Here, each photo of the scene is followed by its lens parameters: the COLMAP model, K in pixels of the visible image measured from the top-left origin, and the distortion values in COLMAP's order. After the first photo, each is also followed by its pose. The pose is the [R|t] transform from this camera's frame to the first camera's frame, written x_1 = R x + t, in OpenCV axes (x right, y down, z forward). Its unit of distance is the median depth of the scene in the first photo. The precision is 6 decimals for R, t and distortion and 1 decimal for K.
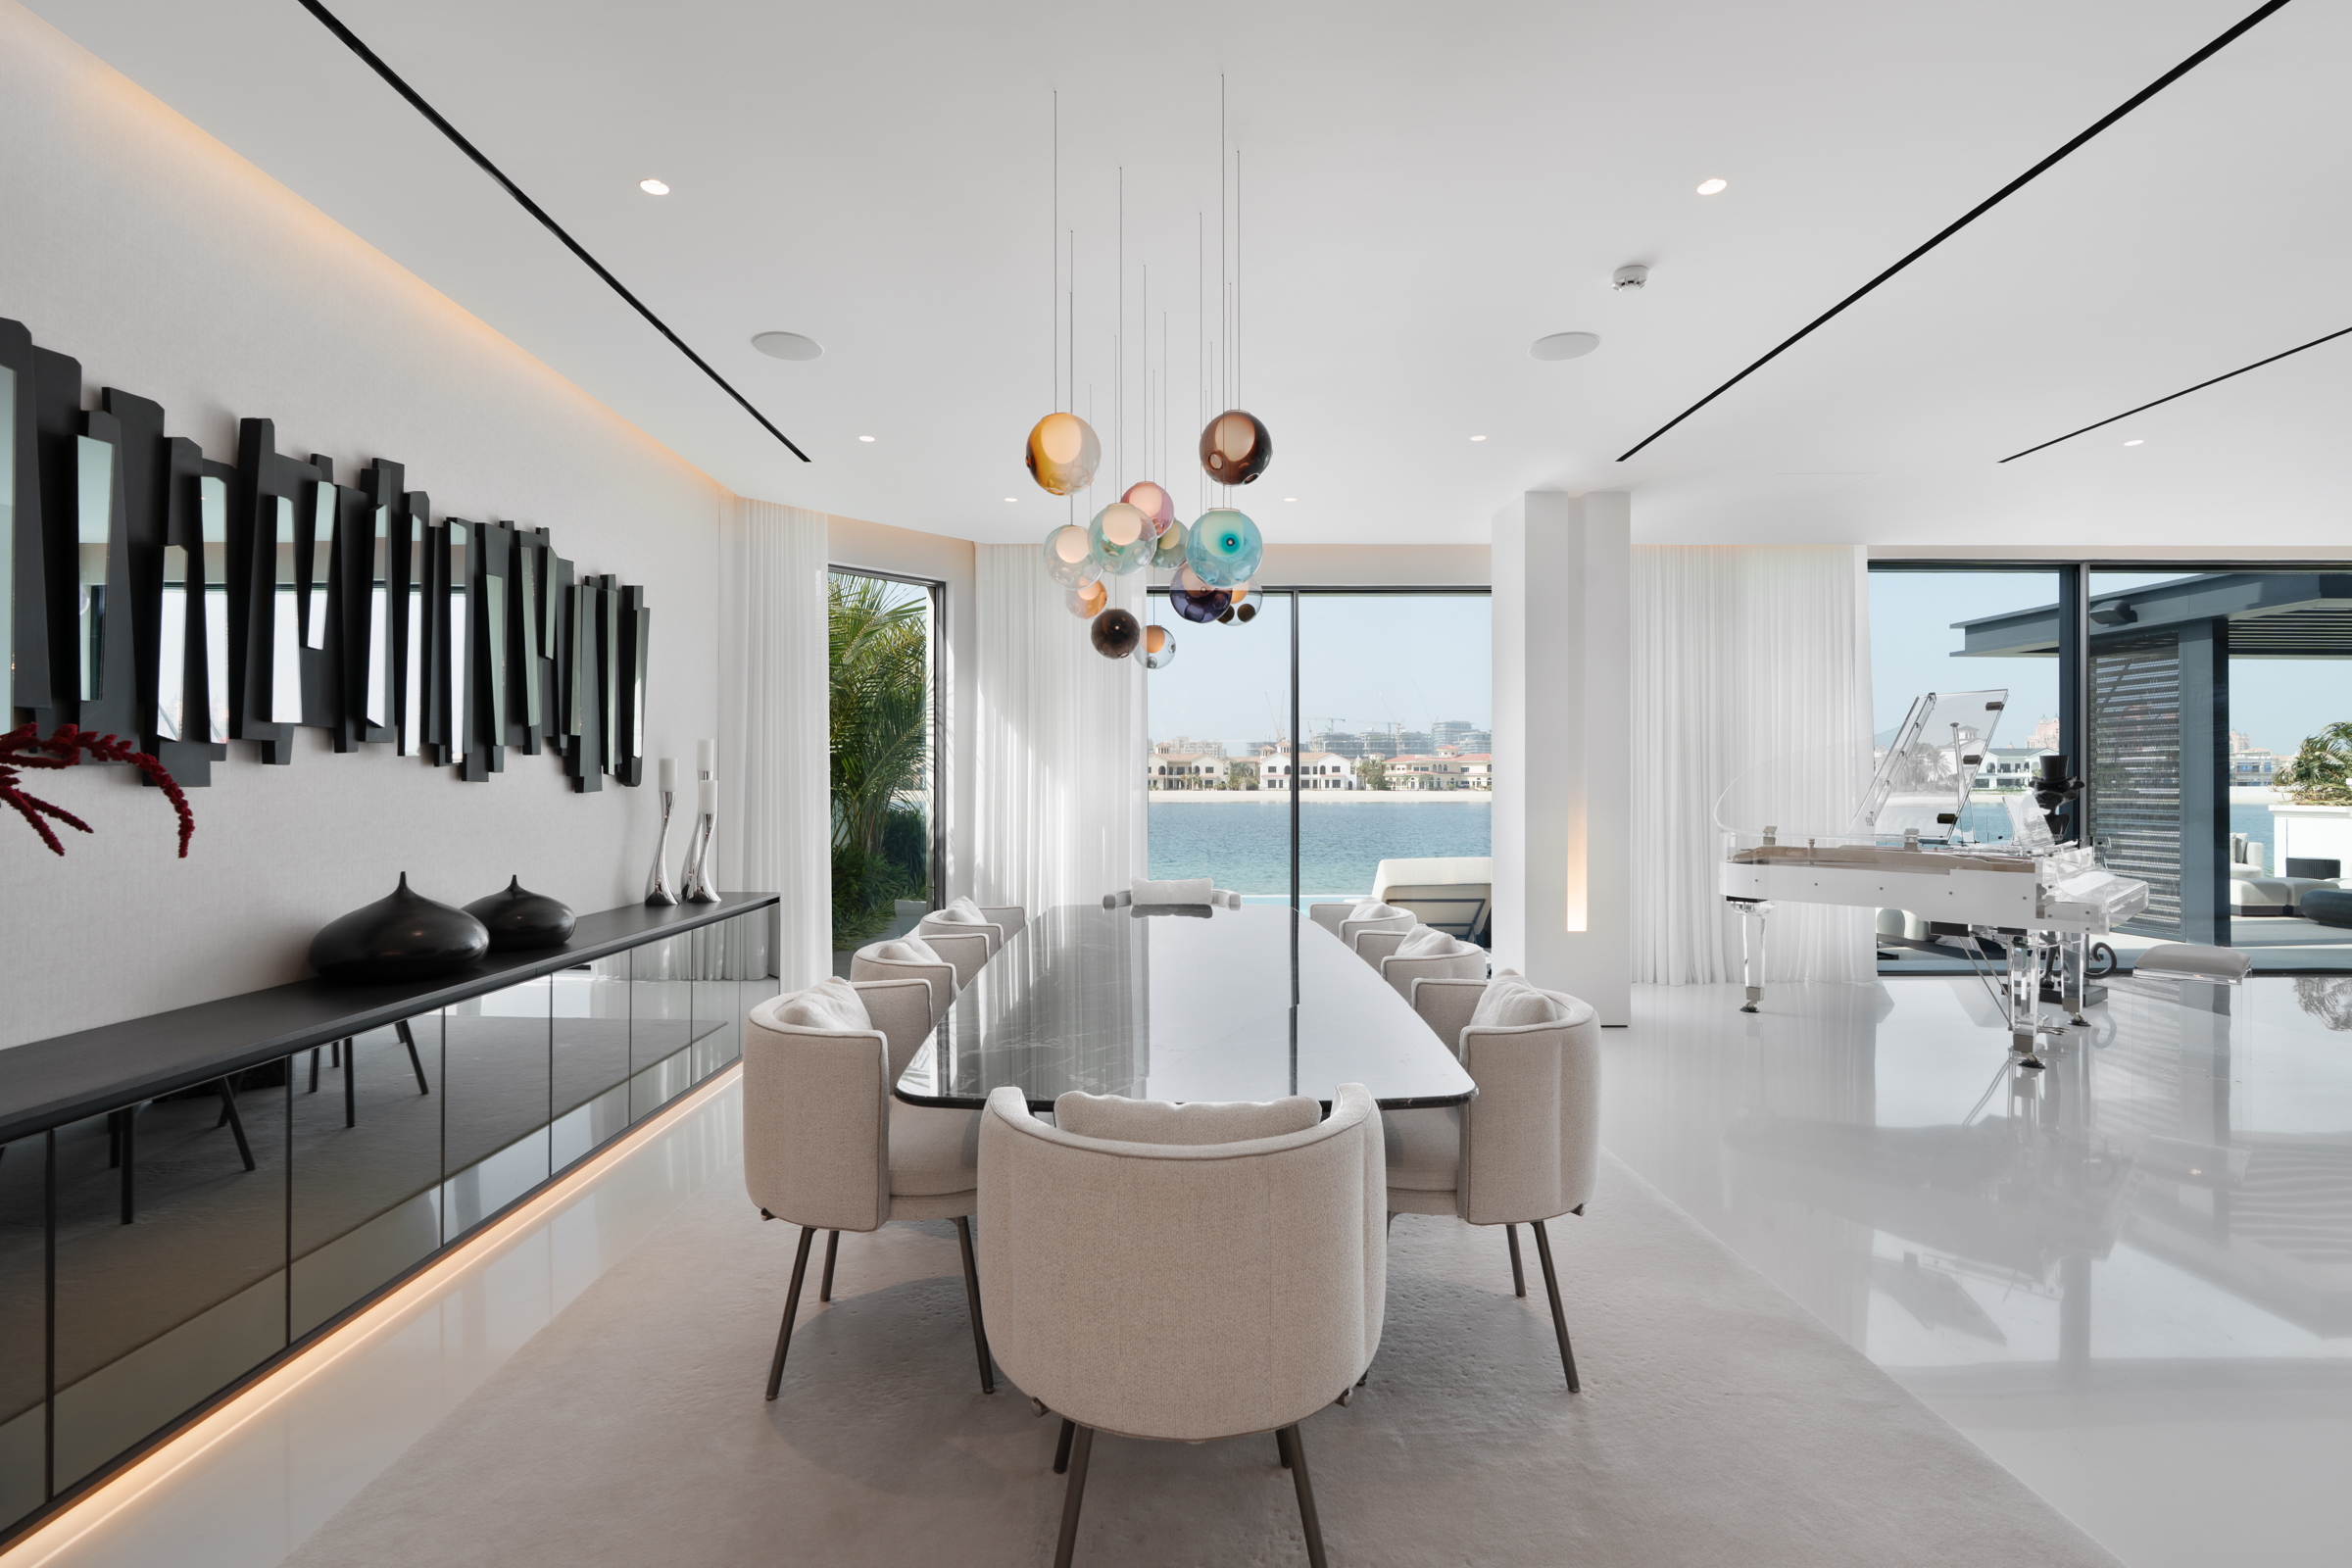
lens RADIAL K [[1076.5, 0, 1166.3], [0, 1076.5, 781.5], [0, 0, 1]] dist [-0.006399, 0.001548]
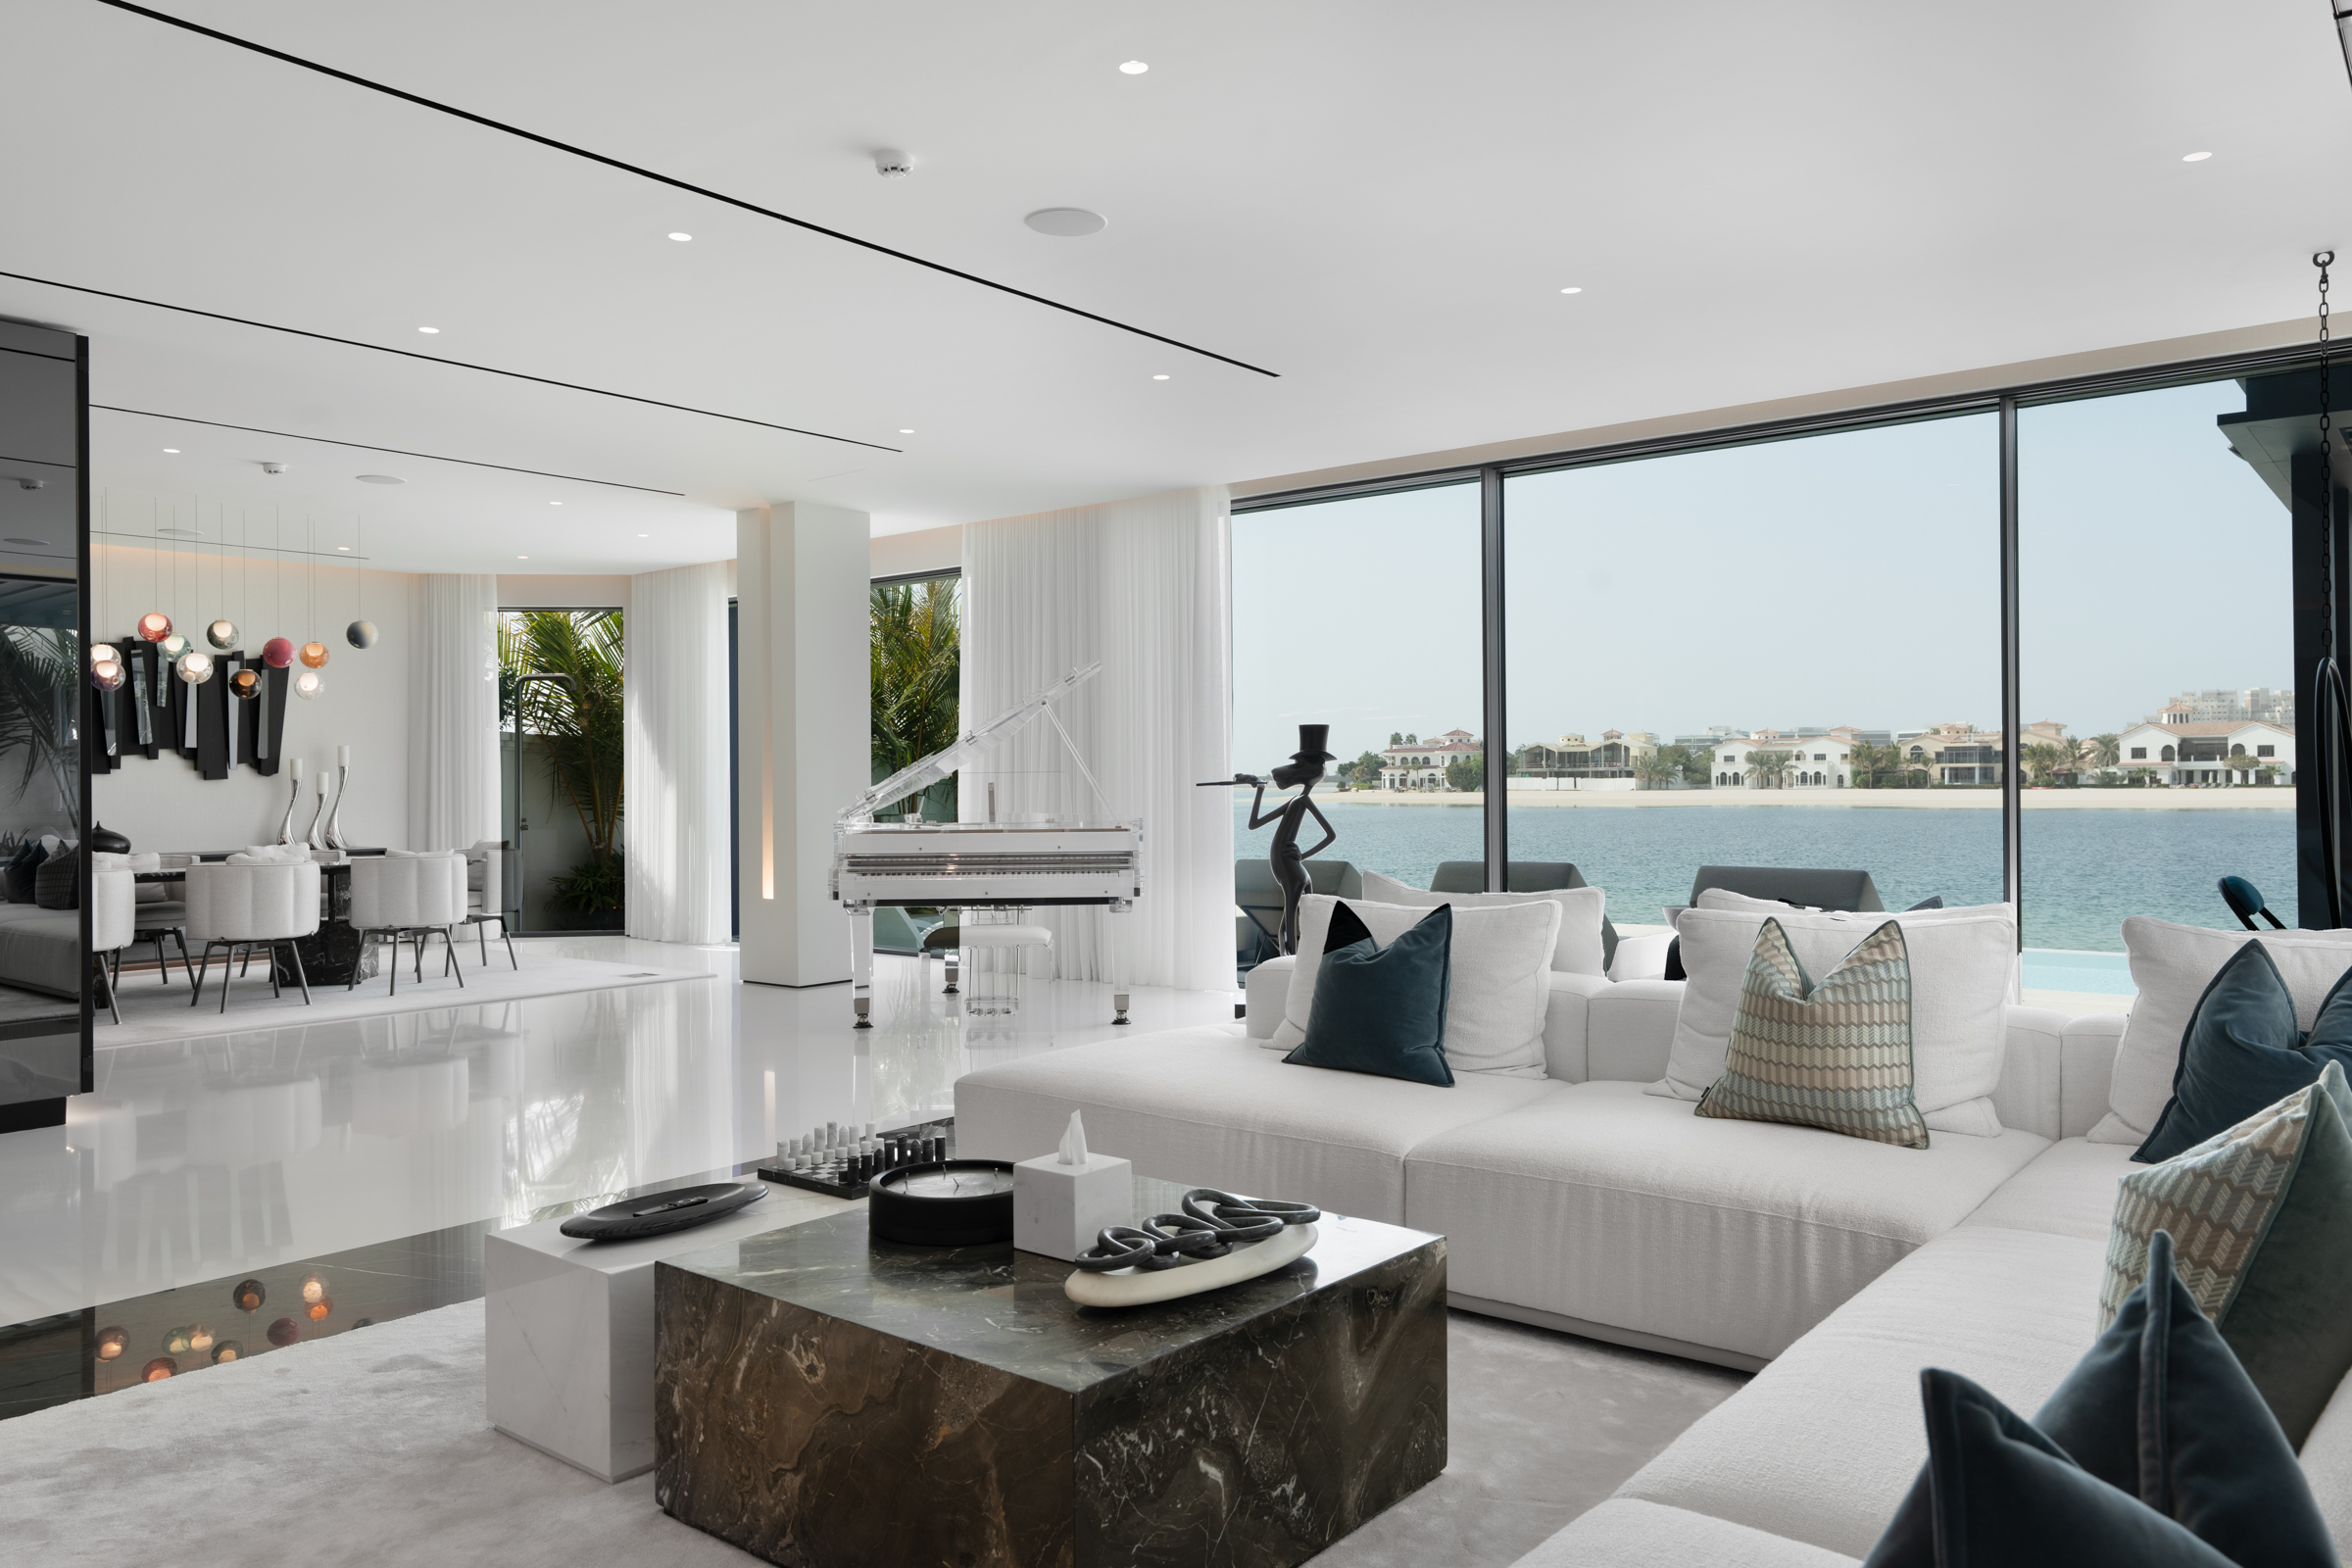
lens RADIAL K [[1638.6, 0, 1176.0], [0, 1638.6, 784.0], [0, 0, 1]] dist [0.005570, -0.000165]
pose [[0.772169, -0.005359, -0.635395, 2.715289], [0.009070, 0.999956, 0.002590, 0.027646], [0.635353, -0.007763, 0.772183, -0.066181]]
